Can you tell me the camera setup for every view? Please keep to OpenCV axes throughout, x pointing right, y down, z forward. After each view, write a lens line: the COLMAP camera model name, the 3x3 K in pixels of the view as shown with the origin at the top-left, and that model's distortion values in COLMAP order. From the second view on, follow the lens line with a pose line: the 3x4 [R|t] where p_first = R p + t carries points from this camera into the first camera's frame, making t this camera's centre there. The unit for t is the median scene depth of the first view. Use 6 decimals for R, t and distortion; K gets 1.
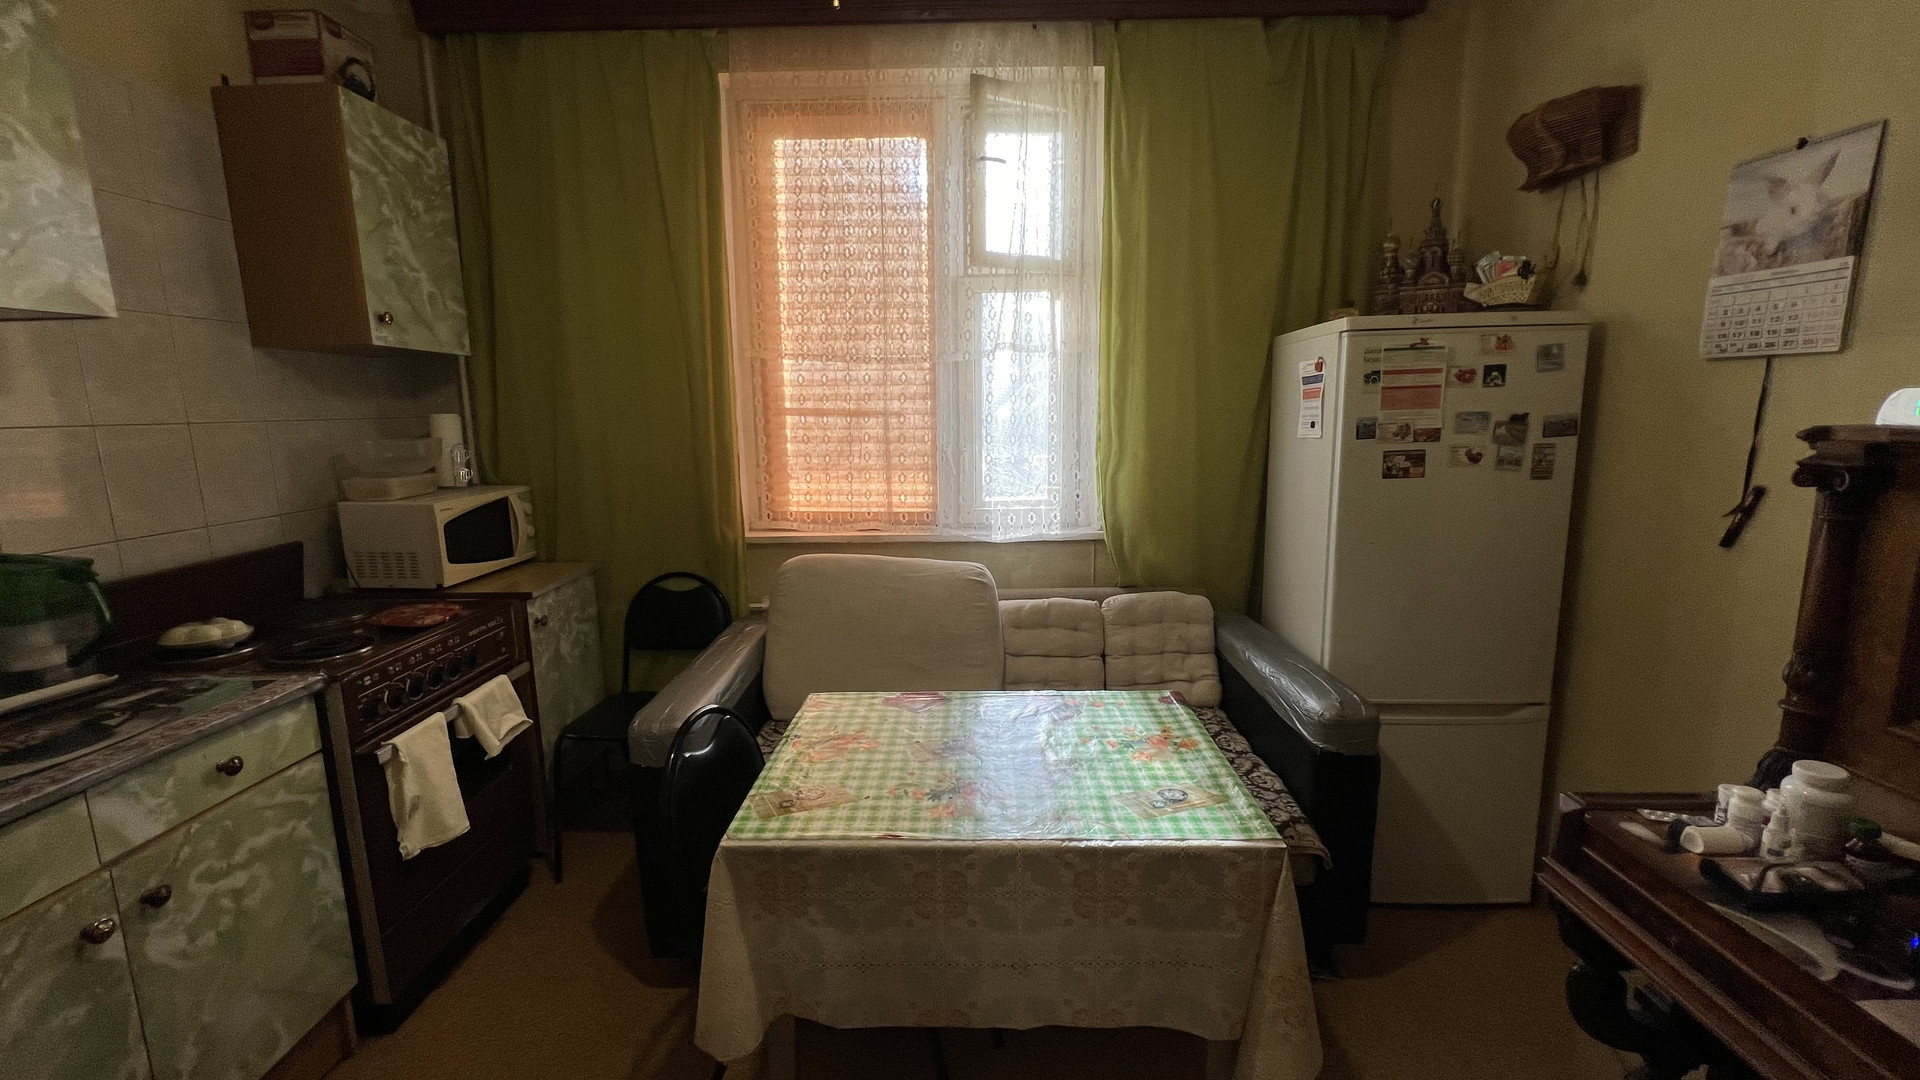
lens RADIAL K [[767.7, 0, 960.7], [0, 767.7, 534.9], [0, 0, 1]] dist [-0.000554, 0.000027]
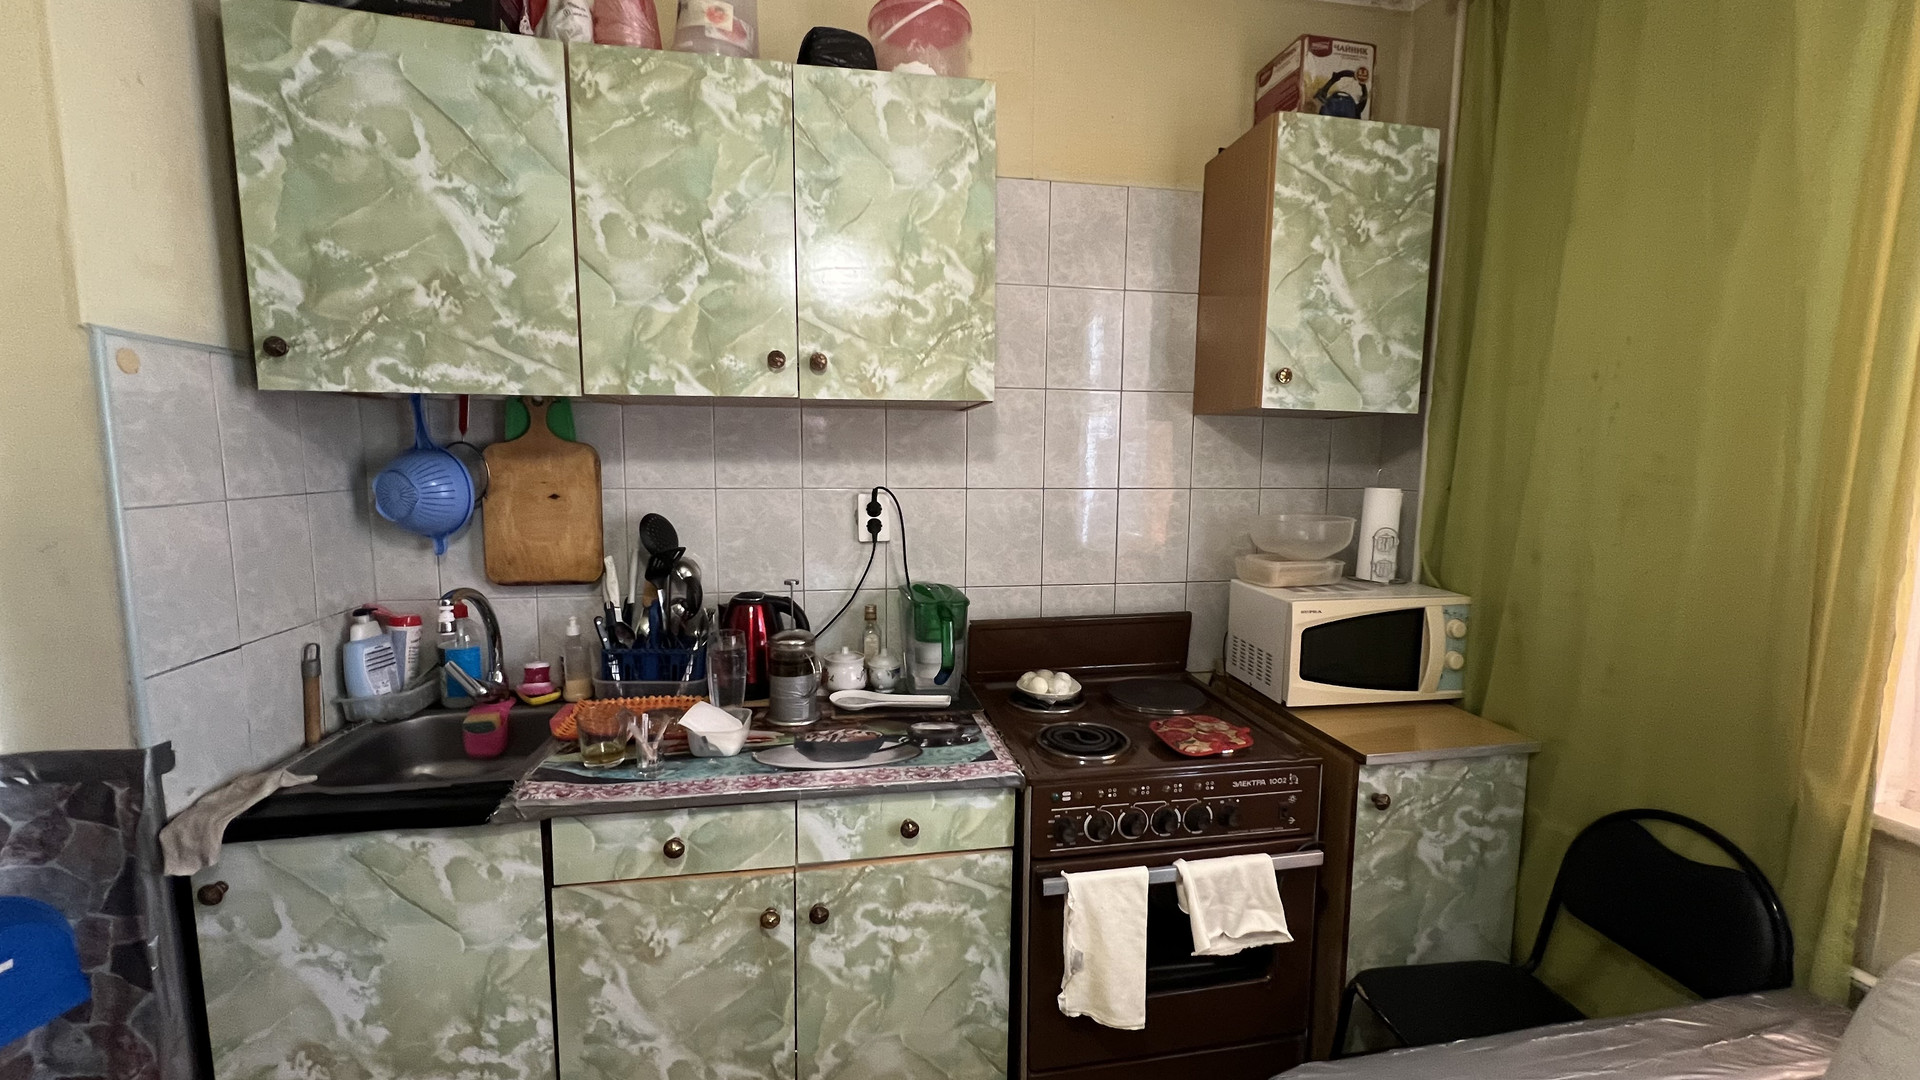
lens RADIAL K [[767.7, 0, 960.7], [0, 767.7, 534.9], [0, 0, 1]] dist [-0.000554, 0.000027]
pose [[0.193742, 0.122019, -0.973435, 0.016191], [-0.177390, 0.980237, 0.087566, -0.134736], [0.964882, 0.155712, 0.211558, 0.558430]]
